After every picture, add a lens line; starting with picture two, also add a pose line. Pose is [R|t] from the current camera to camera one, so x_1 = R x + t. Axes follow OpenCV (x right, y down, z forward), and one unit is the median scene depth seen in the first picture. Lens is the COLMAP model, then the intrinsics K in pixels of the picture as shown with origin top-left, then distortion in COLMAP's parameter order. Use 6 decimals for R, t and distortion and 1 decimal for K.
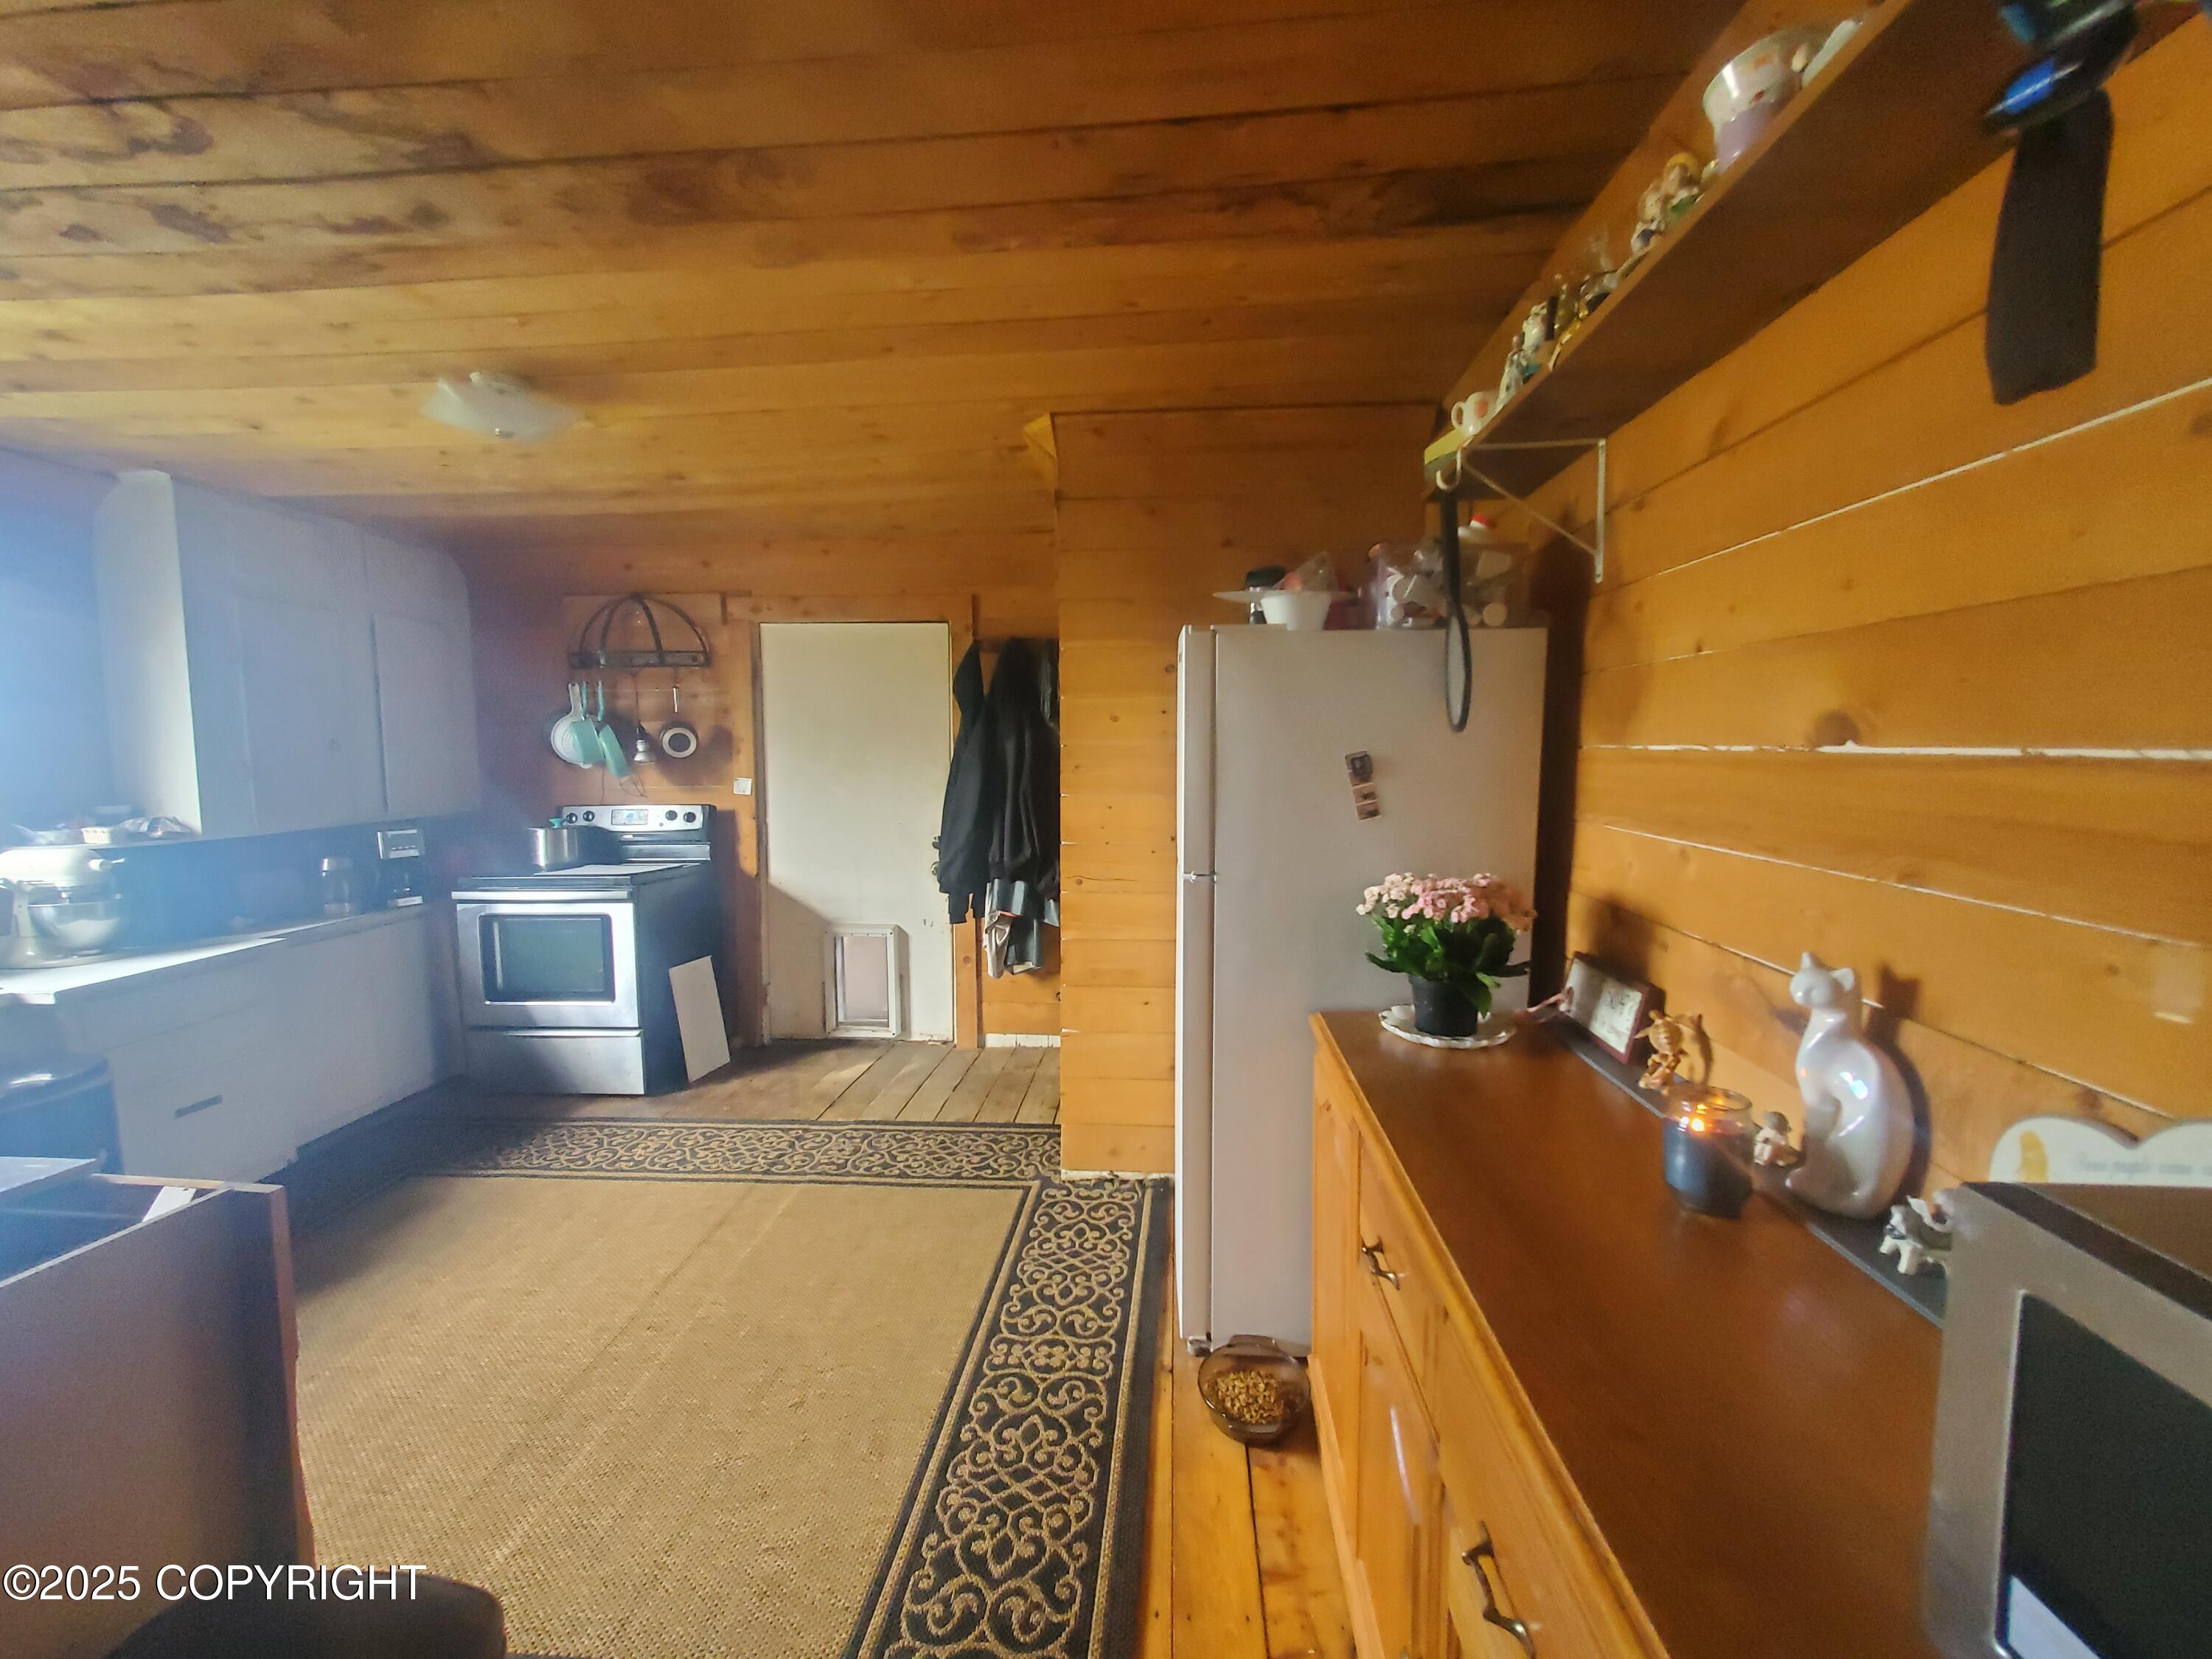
lens RADIAL K [[872.7, 0, 1125.7], [0, 872.7, 832.7], [0, 0, 1]] dist [0.004518, -0.000223]
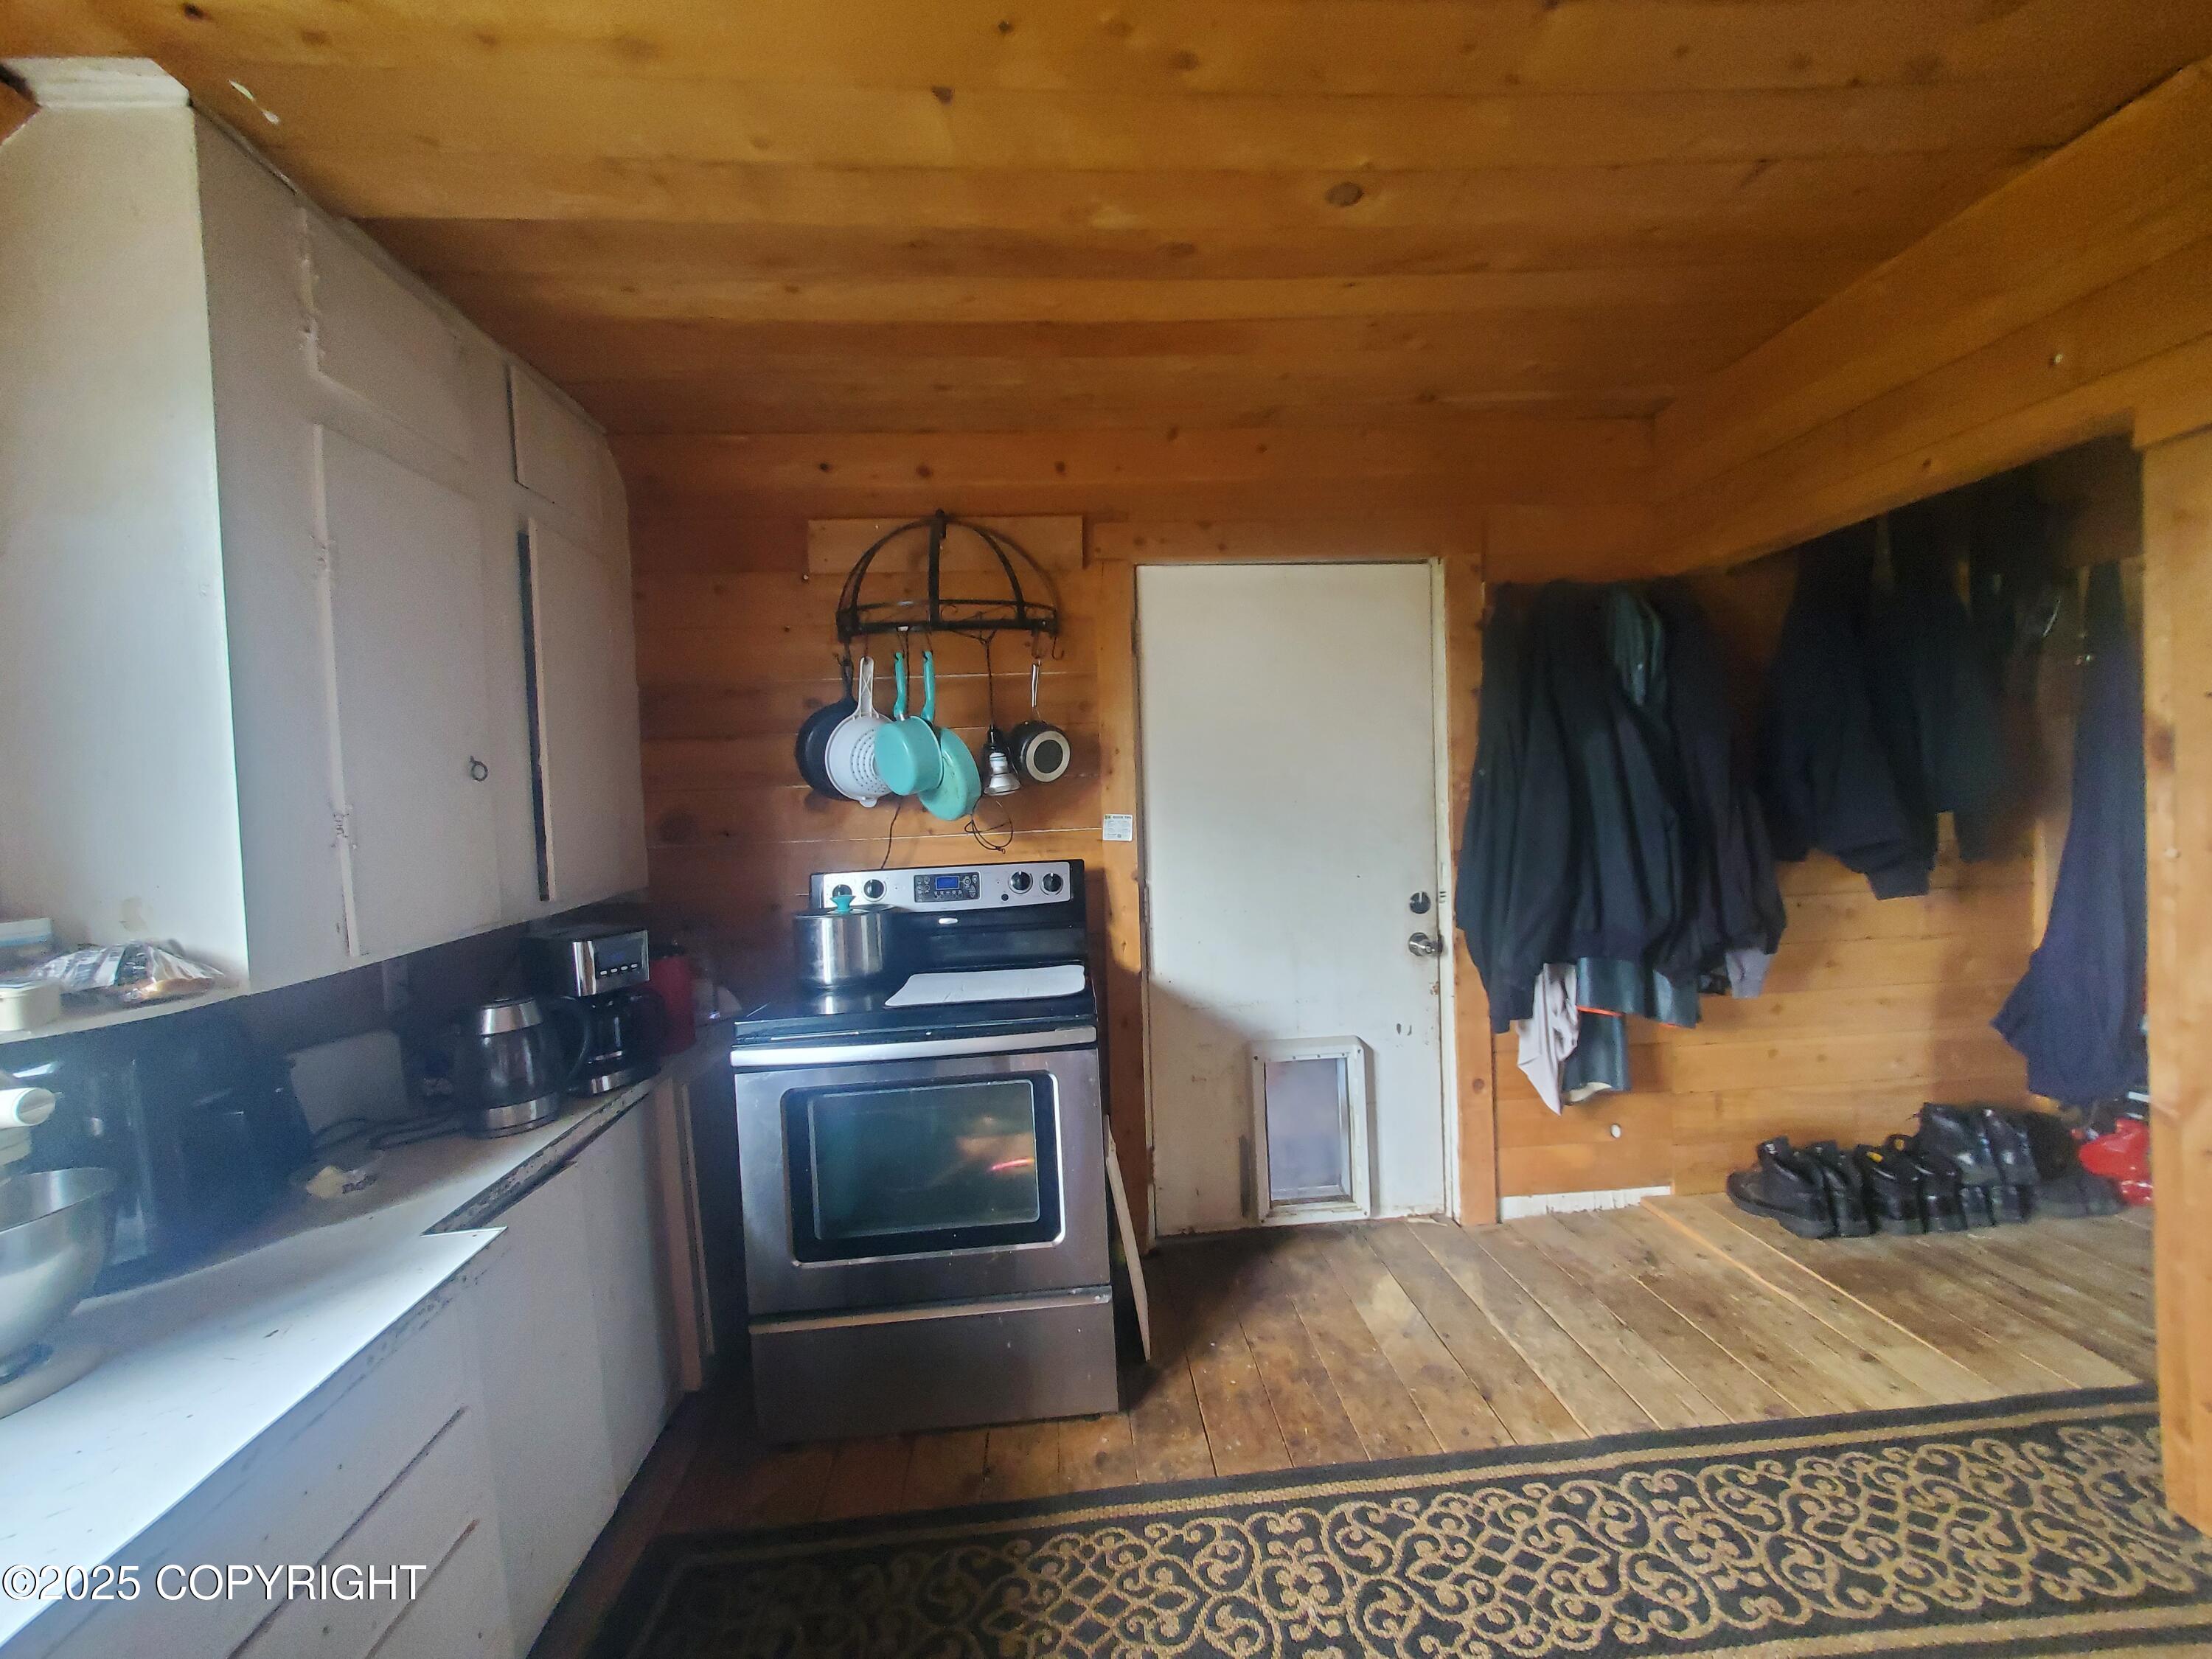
lens RADIAL K [[865.1, 0, 1112.2], [0, 865.1, 839.3], [0, 0, 1]] dist [0.003241, 0.000067]
pose [[0.989046, -0.039804, 0.142138, -0.573033], [0.045748, 0.998199, -0.038797, -0.023879], [-0.140338, 0.044875, 0.989086, 0.435109]]
